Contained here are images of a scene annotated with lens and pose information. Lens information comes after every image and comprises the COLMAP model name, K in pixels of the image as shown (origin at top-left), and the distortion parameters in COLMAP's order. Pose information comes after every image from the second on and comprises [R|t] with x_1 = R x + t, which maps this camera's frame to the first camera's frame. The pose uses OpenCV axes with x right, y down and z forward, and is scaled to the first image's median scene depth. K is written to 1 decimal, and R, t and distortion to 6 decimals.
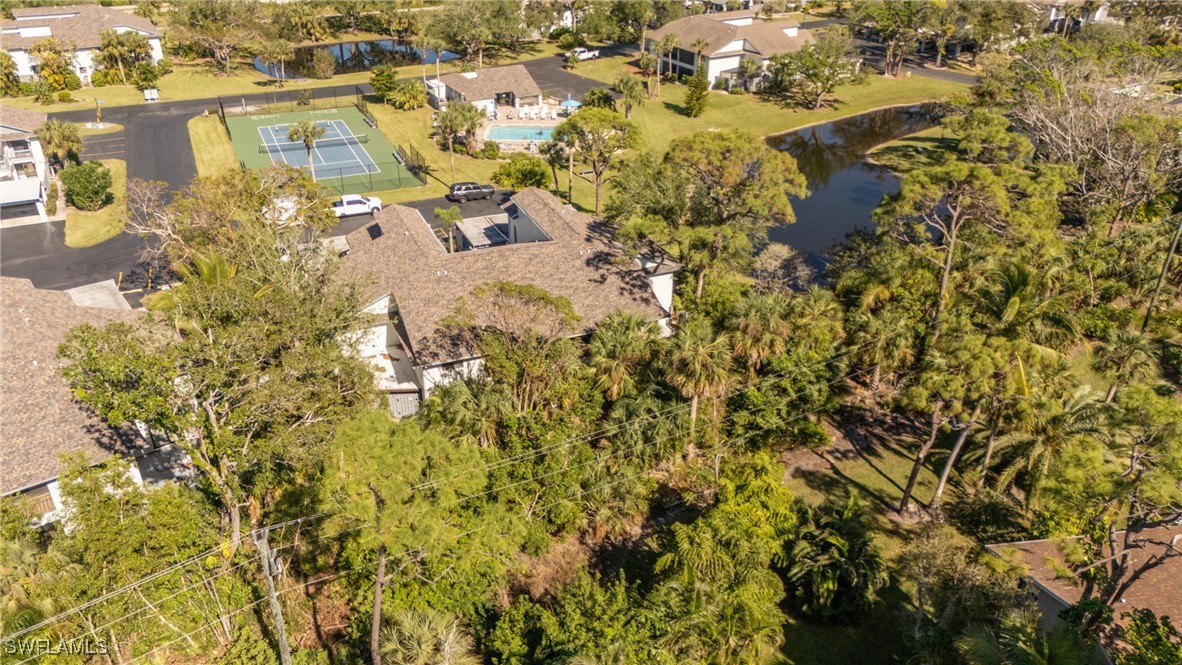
lens RADIAL K [[868.3, 0, 593.2], [0, 868.3, 330.7], [0, 0, 1]] dist [0.064056, -0.061958]
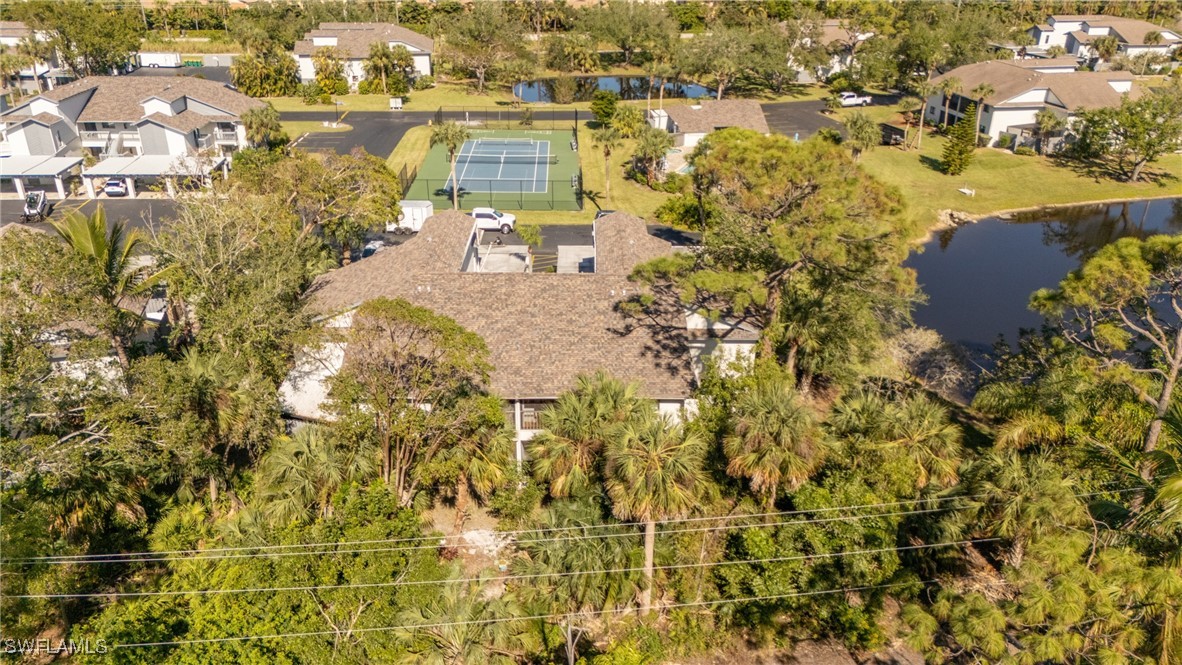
lens RADIAL K [[868.3, 0, 589.5], [0, 868.3, 328.3], [0, 0, 1]] dist [0.064056, -0.061958]
pose [[0.921453, 0.163723, -0.352306, 0.110345], [-0.188331, 0.981428, -0.036490, -0.013314], [0.339789, 0.099974, 0.935173, 0.137859]]
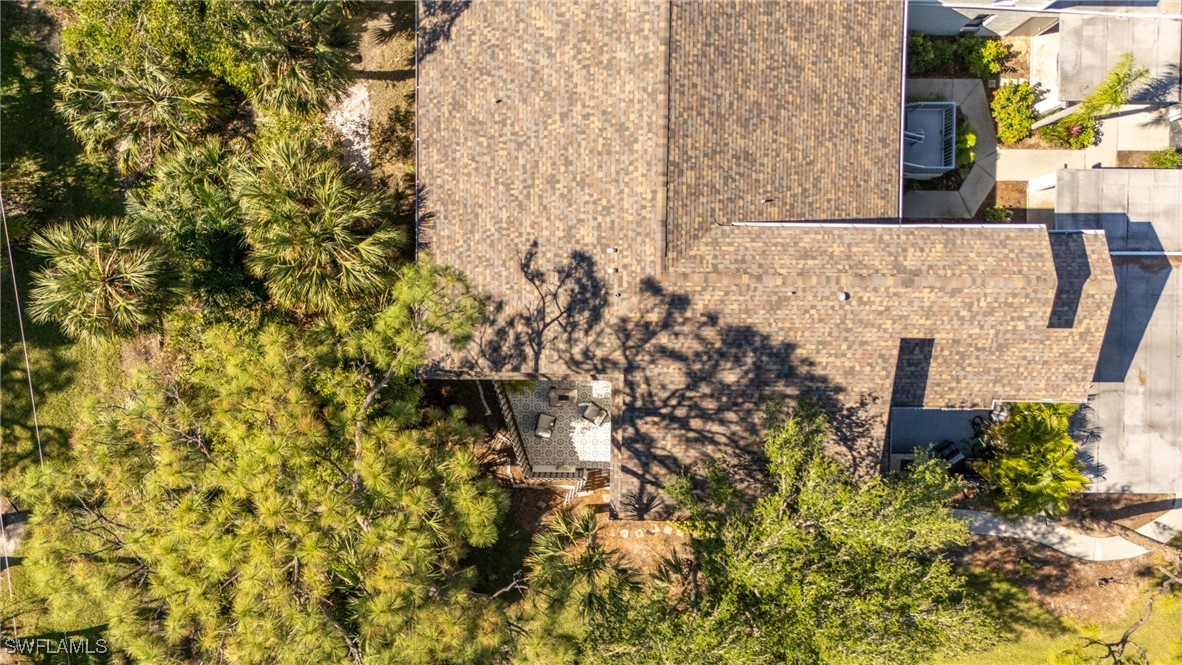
lens RADIAL K [[868.3, 0, 599.2], [0, 868.3, 334.3], [0, 0, 1]] dist [0.064056, -0.061958]
pose [[-0.403605, 0.914933, -0.000162, 0.011929], [-0.454847, -0.200493, 0.867708, -0.216875], [0.793862, 0.350285, 0.497075, 0.372669]]
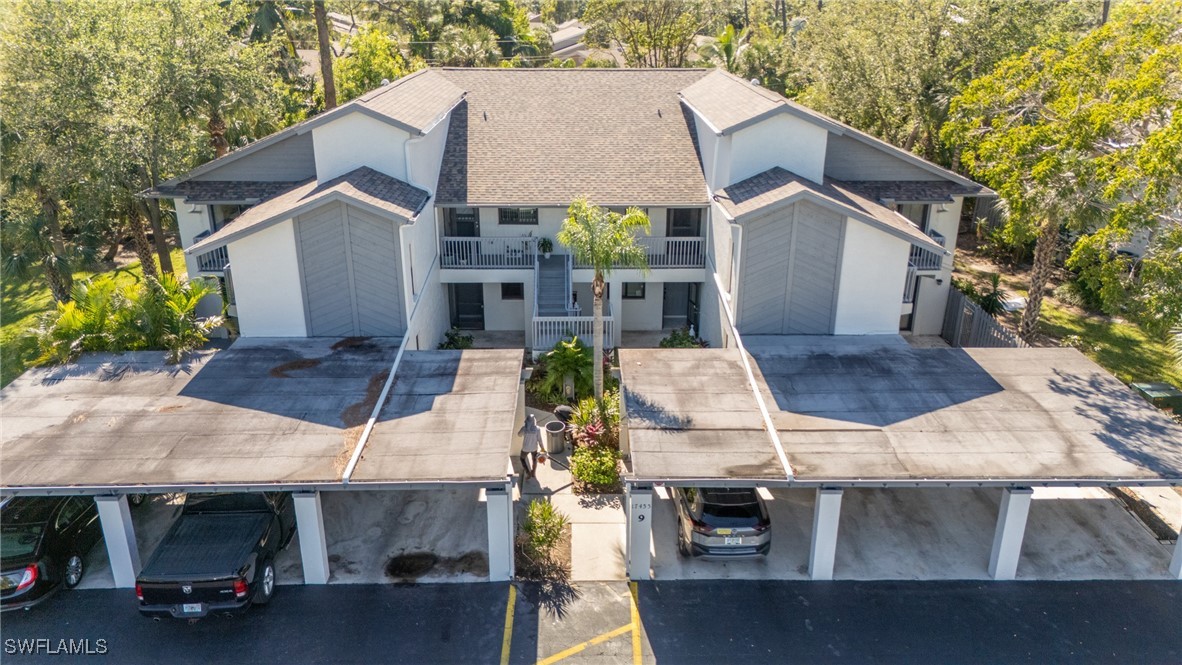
lens RADIAL K [[868.3, 0, 592.4], [0, 868.3, 337.9], [0, 0, 1]] dist [0.064056, -0.061958]
pose [[-0.927744, -0.143807, 0.344400, -0.148363], [0.175217, 0.646942, 0.742135, -0.181311], [-0.329531, 0.748856, -0.574999, 0.663046]]
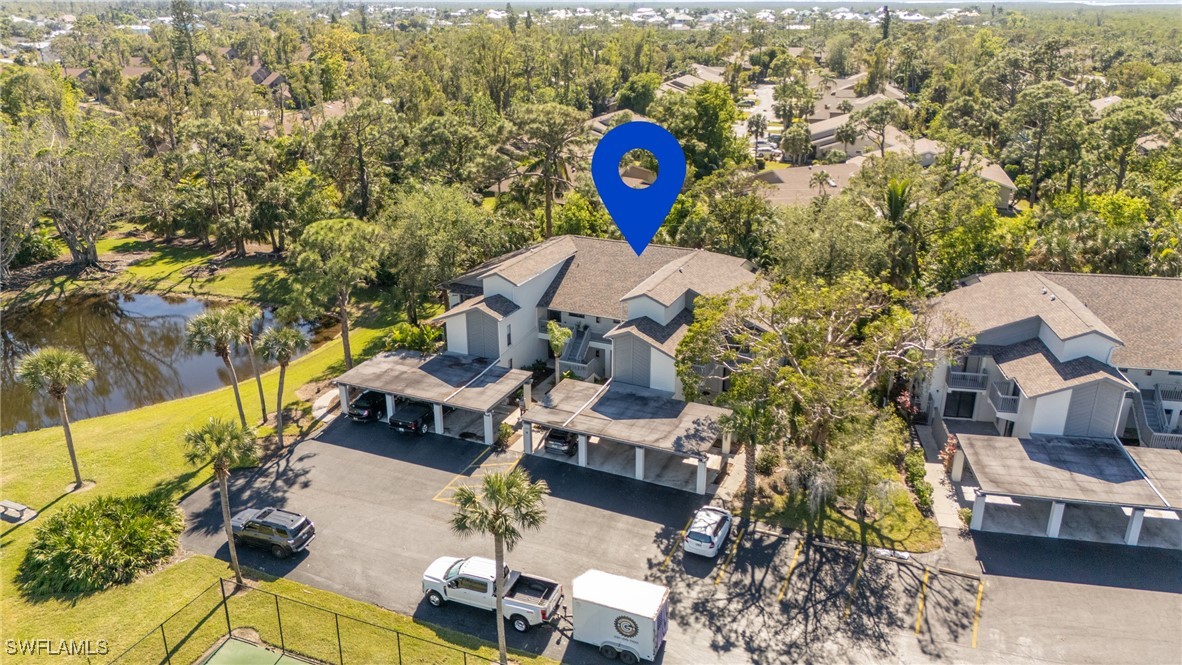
lens RADIAL K [[868.3, 0, 592.4], [0, 868.3, 327.0], [0, 0, 1]] dist [0.064056, -0.061958]
pose [[-0.675698, -0.263203, 0.688590, -0.399678], [0.357549, 0.699849, 0.618361, -0.338627], [-0.644663, 0.664030, -0.378778, 0.706426]]
